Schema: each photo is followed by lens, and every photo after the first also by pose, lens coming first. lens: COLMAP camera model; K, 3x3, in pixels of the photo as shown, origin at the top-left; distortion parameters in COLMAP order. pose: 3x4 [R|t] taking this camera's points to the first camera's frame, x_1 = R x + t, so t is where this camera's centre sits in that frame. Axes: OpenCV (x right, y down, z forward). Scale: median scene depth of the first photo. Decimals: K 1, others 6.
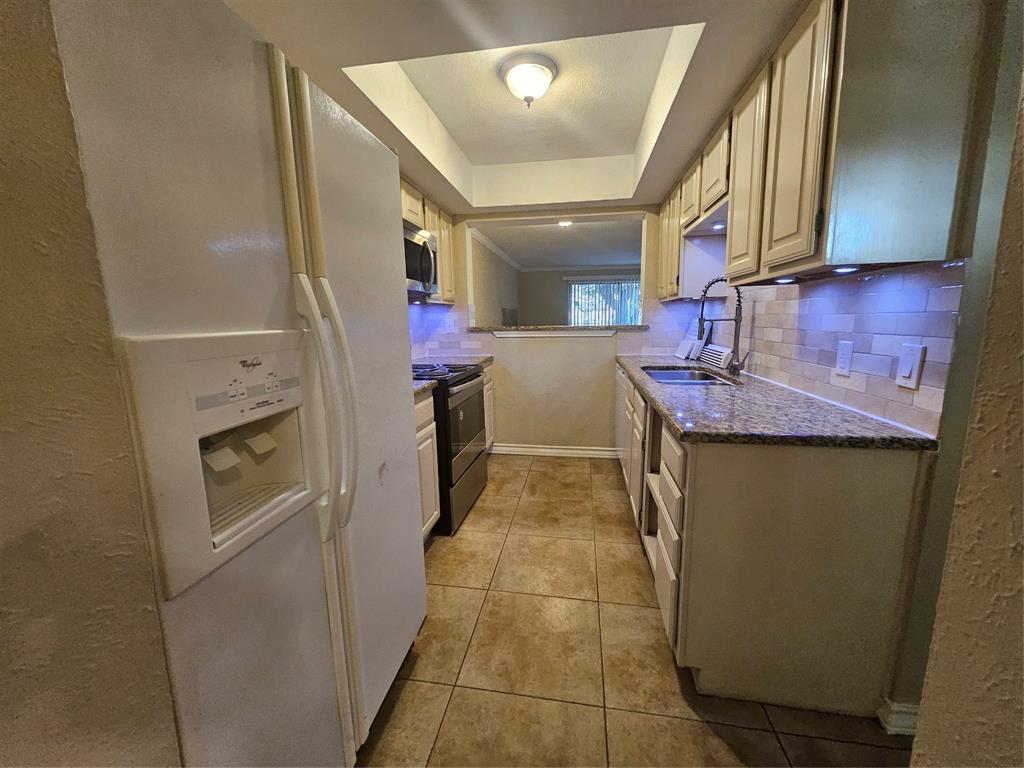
lens RADIAL K [[398.8, 0, 517.8], [0, 398.8, 381.1], [0, 0, 1]] dist [0.009339, -0.000631]
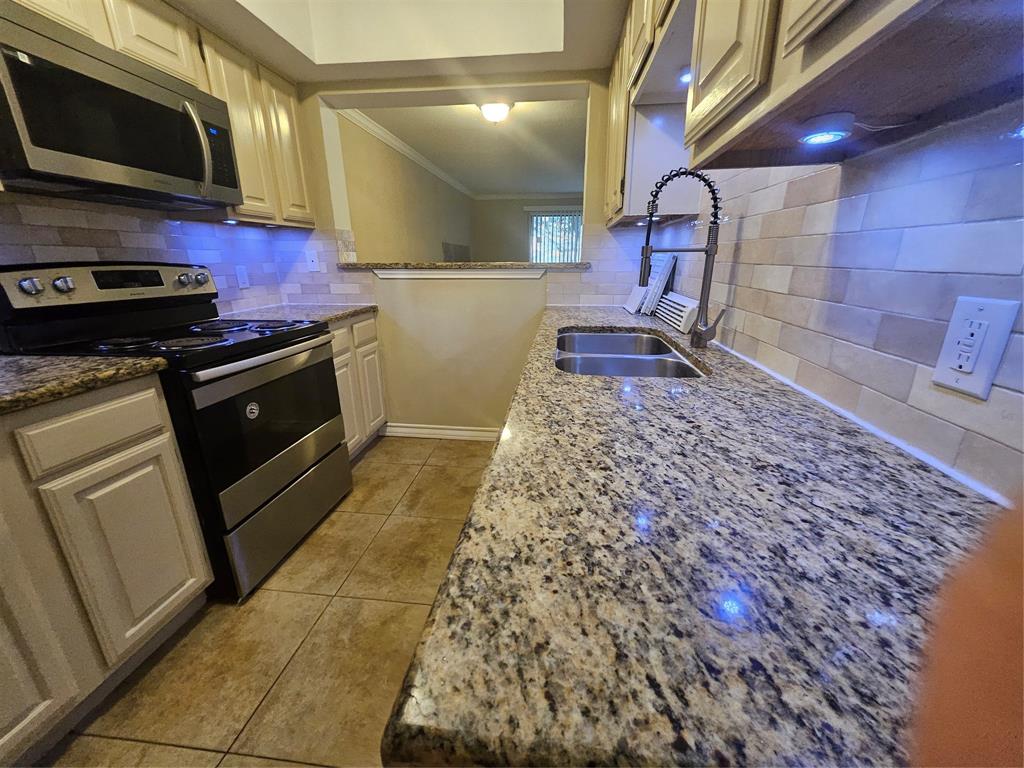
lens RADIAL K [[398.8, 0, 517.9], [0, 398.8, 378.9], [0, 0, 1]] dist [0.009339, -0.000631]
pose [[0.998920, -0.002616, 0.046388, 0.218221], [-0.003752, 0.990612, 0.136649, -0.043330], [-0.046310, -0.136676, 0.989533, 0.372239]]
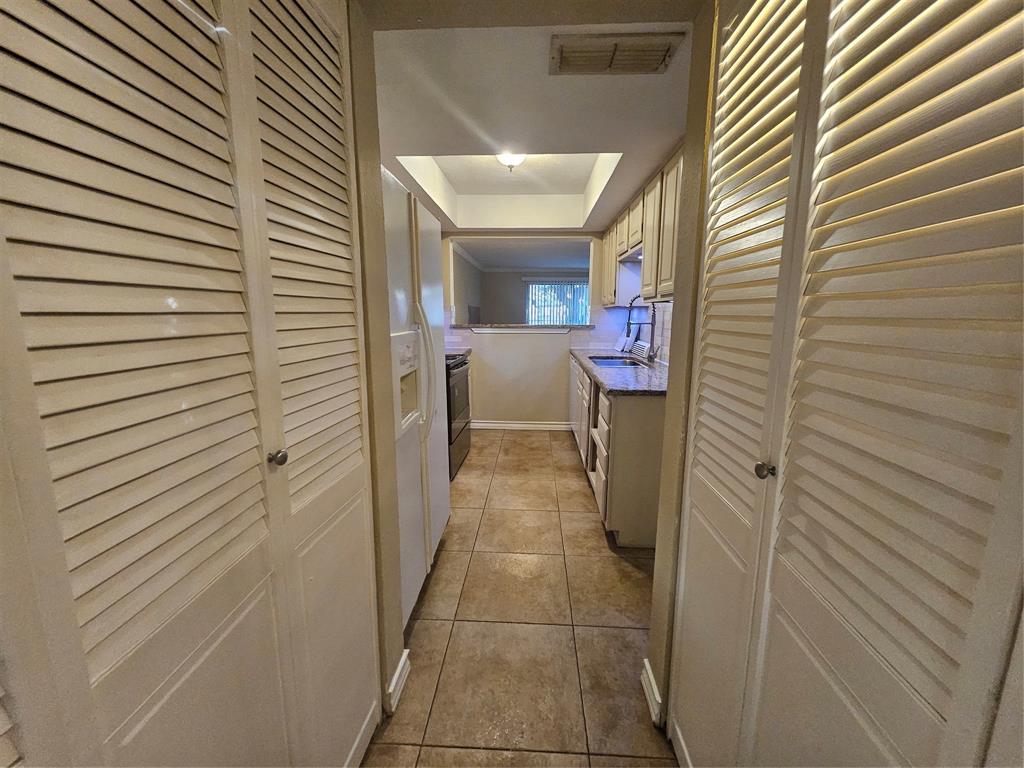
lens RADIAL K [[398.8, 0, 517.2], [0, 398.8, 381.5], [0, 0, 1]] dist [0.009339, -0.000631]
pose [[0.993537, -0.002071, 0.113489, -0.086190], [0.000459, 0.999899, 0.014232, 0.029925], [-0.113506, -0.014088, 0.993437, -0.324575]]
